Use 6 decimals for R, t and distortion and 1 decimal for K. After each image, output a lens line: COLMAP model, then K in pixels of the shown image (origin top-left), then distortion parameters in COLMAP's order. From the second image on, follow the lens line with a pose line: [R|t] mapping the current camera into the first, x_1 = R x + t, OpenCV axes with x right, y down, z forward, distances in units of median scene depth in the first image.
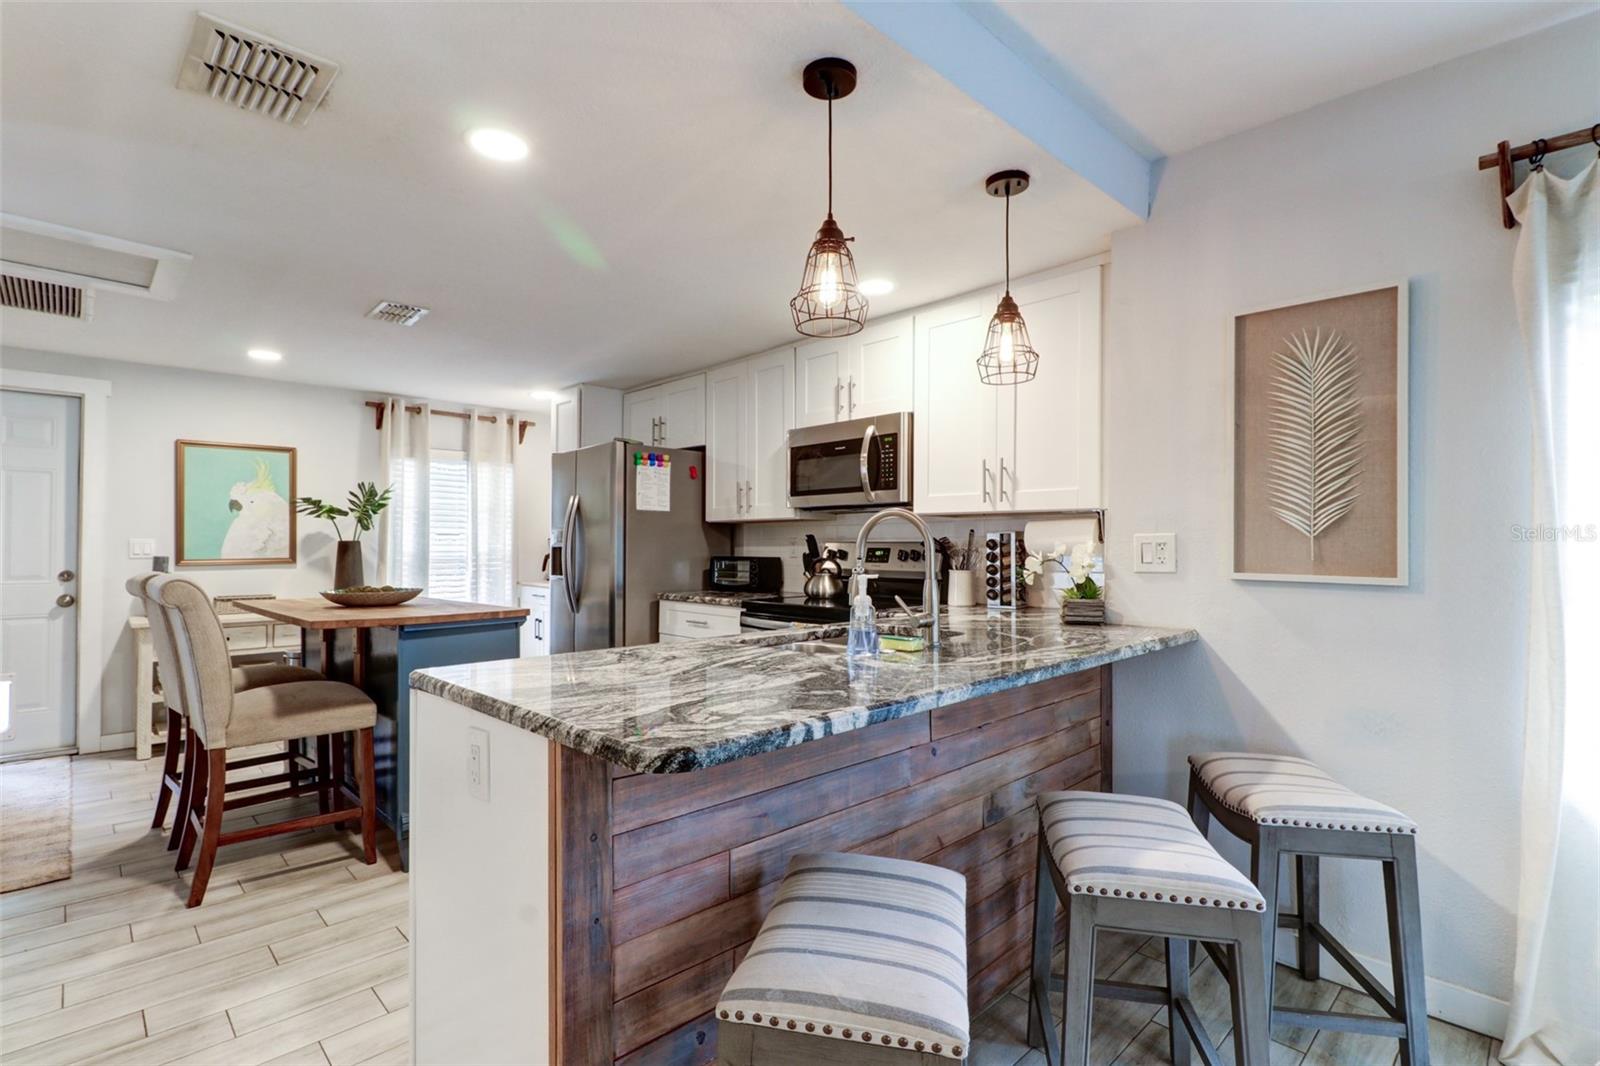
lens RADIAL K [[741.8, 0, 806.4], [0, 741.8, 533.8], [0, 0, 1]] dist [-0.001980, -0.005770]
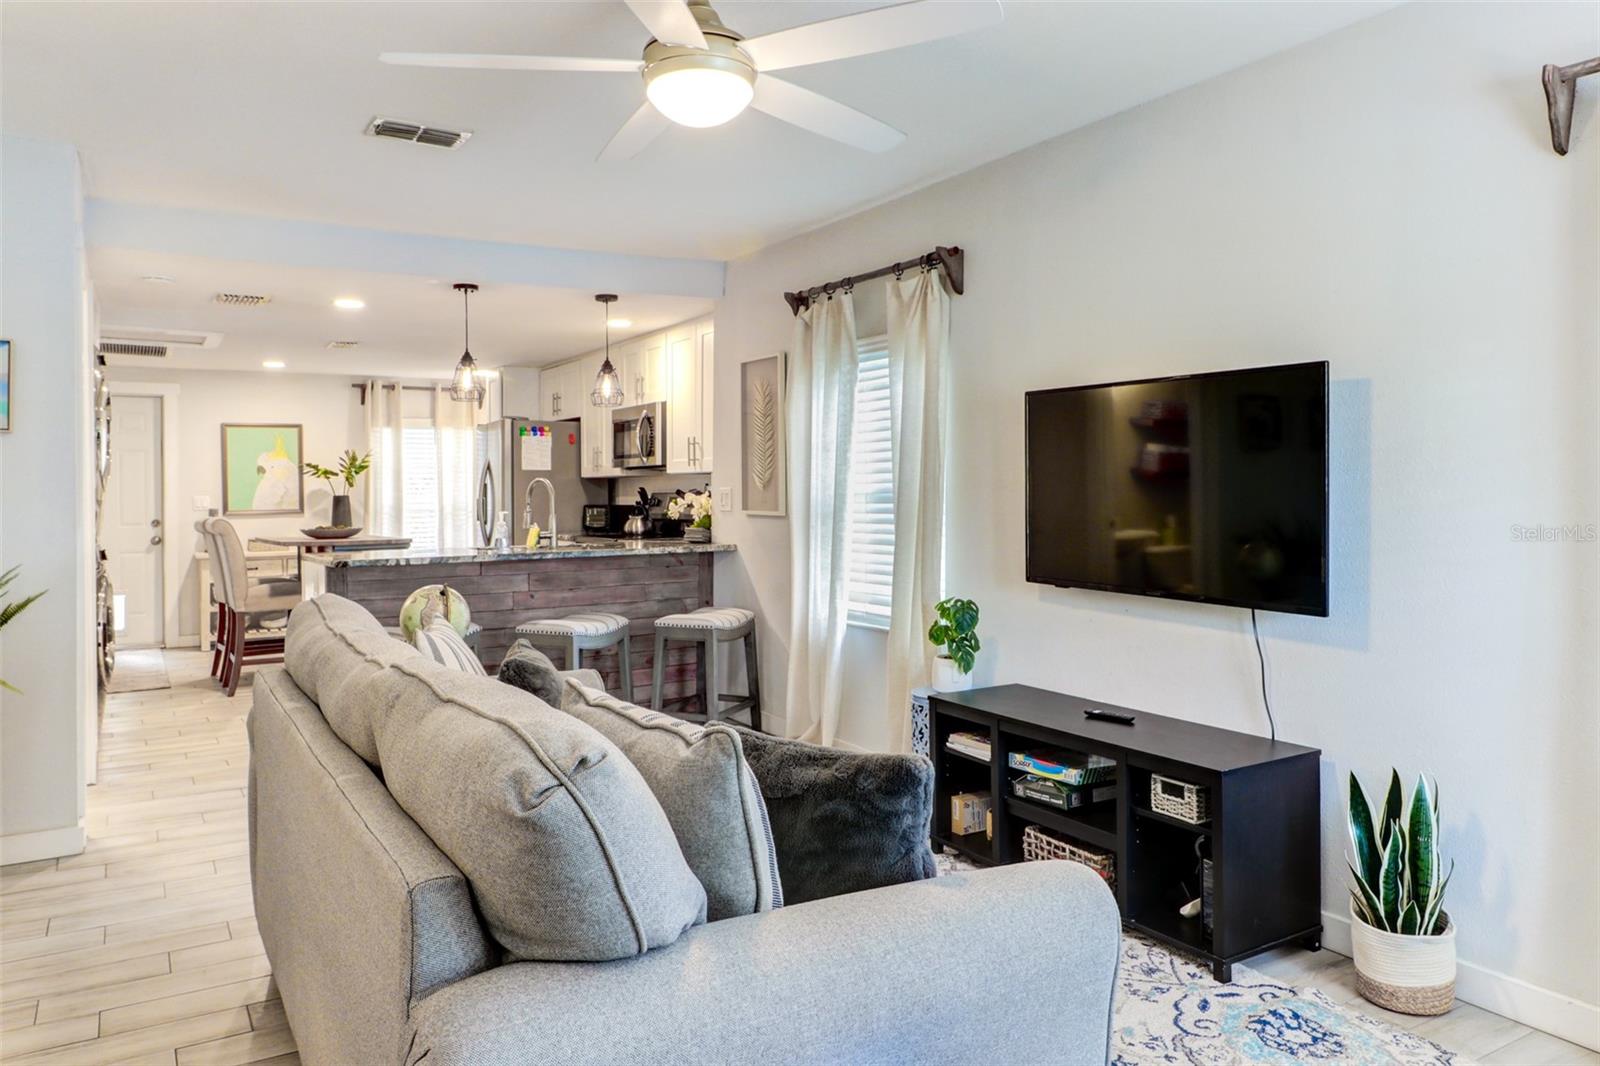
lens RADIAL K [[1120.4, 0, 805.8], [0, 1120.4, 484.6], [0, 0, 1]] dist [0.002371, -0.000941]
pose [[0.972417, -0.013963, -0.232832, 0.684428], [0.016343, 0.999832, 0.008297, -0.013831], [0.232677, -0.011873, 0.972482, -0.772383]]
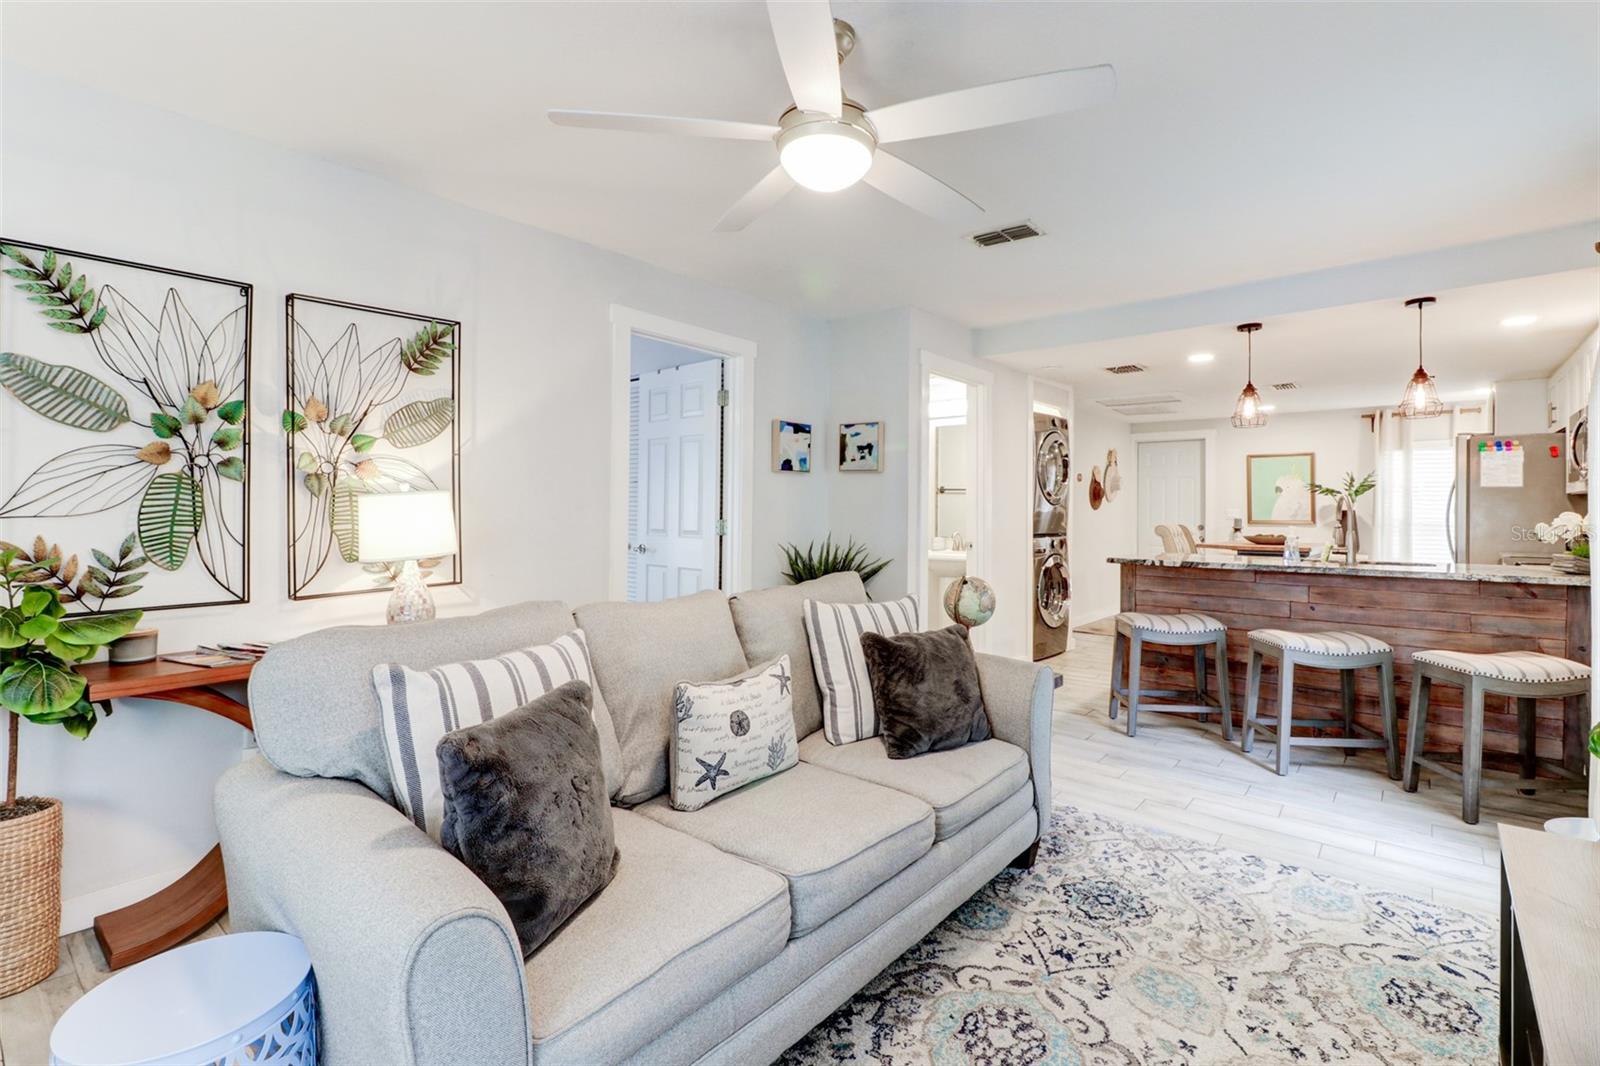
lens RADIAL K [[741.8, 0, 769.2], [0, 741.8, 501.3], [0, 0, 1]] dist [-0.001980, -0.005770]
pose [[0.053113, -0.010024, -0.998538, 0.934289], [0.009628, 0.999908, -0.009526, -0.006204], [0.998542, -0.009108, 0.053204, -0.290422]]
